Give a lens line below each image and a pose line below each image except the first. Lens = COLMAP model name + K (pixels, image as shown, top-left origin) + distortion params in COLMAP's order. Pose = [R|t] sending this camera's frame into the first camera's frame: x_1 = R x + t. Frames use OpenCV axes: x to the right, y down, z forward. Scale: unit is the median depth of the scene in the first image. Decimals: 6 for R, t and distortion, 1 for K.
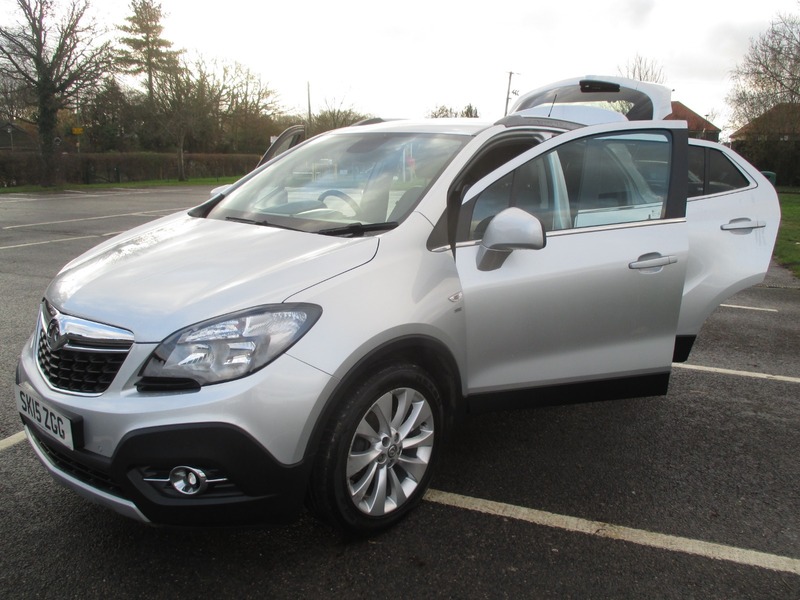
lens RADIAL K [[676.6, 0, 399.4], [0, 676.6, 305.2], [0, 0, 1]] dist [-0.035086, 0.005770]
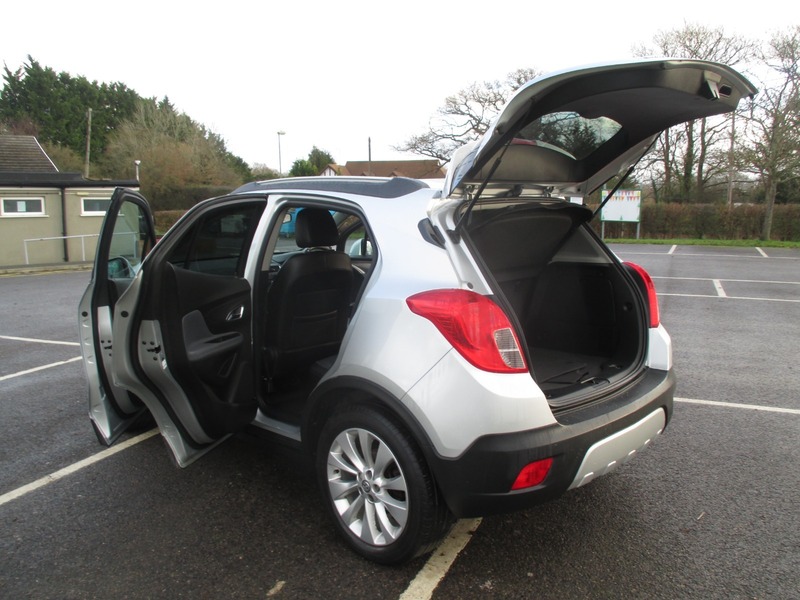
lens RADIAL K [[676.6, 0, 399.4], [0, 676.6, 305.2], [0, 0, 1]] dist [-0.035086, 0.005770]
pose [[-0.055704, 0.133382, -0.989498, 1.530649], [-0.206472, 0.968076, 0.142118, -0.359797], [0.976866, 0.212221, -0.026386, 1.592141]]
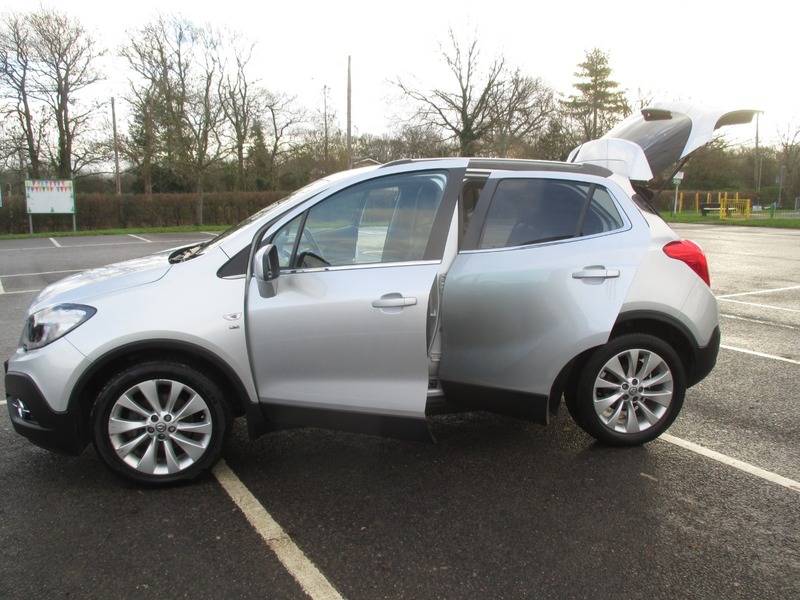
lens RADIAL K [[680.8, 0, 401.6], [0, 680.8, 304.6], [0, 0, 1]] dist [-0.043338, 0.012588]
pose [[0.785209, 0.082615, -0.613695, 1.036478], [-0.115350, 0.993228, -0.013881, -0.049771], [0.608392, 0.081690, 0.789421, 0.213552]]
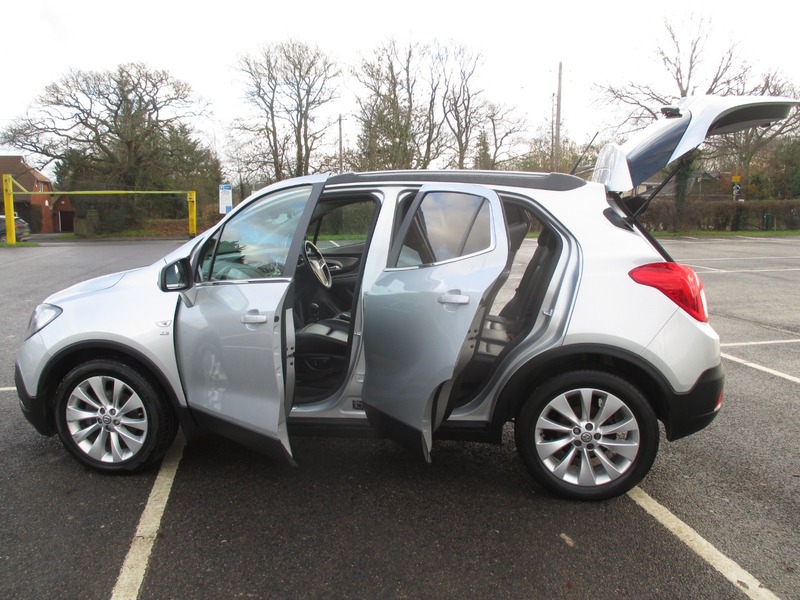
lens RADIAL K [[676.6, 0, 399.4], [0, 676.6, 305.2], [0, 0, 1]] dist [-0.035086, 0.005770]
pose [[0.523816, 0.109669, -0.844742, 1.366186], [-0.166355, 0.985753, 0.024821, -0.148601], [0.835429, 0.127526, 0.534598, 0.662314]]
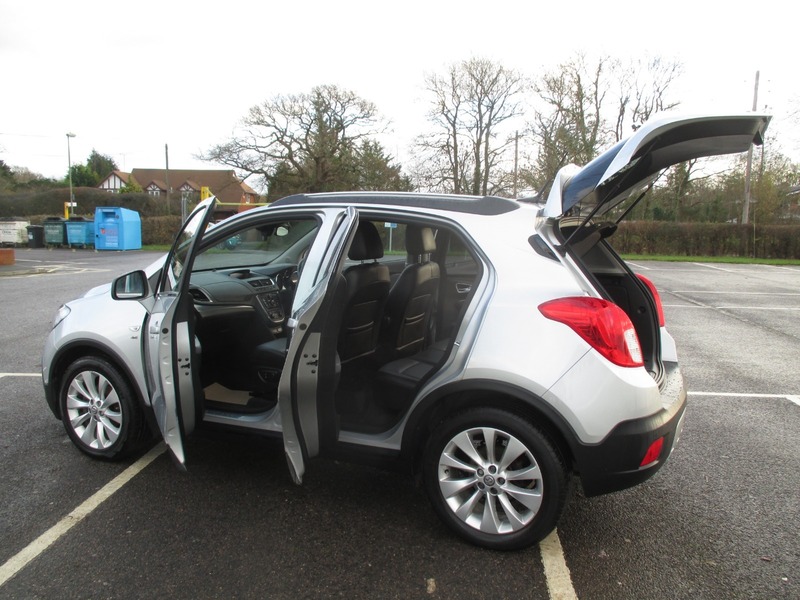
lens RADIAL K [[676.6, 0, 399.4], [0, 676.6, 305.2], [0, 0, 1]] dist [-0.035086, 0.005770]
pose [[0.260492, 0.113560, -0.958774, 1.544059], [-0.214058, 0.975136, 0.057340, -0.252859], [0.941447, 0.190297, 0.278324, 1.088956]]
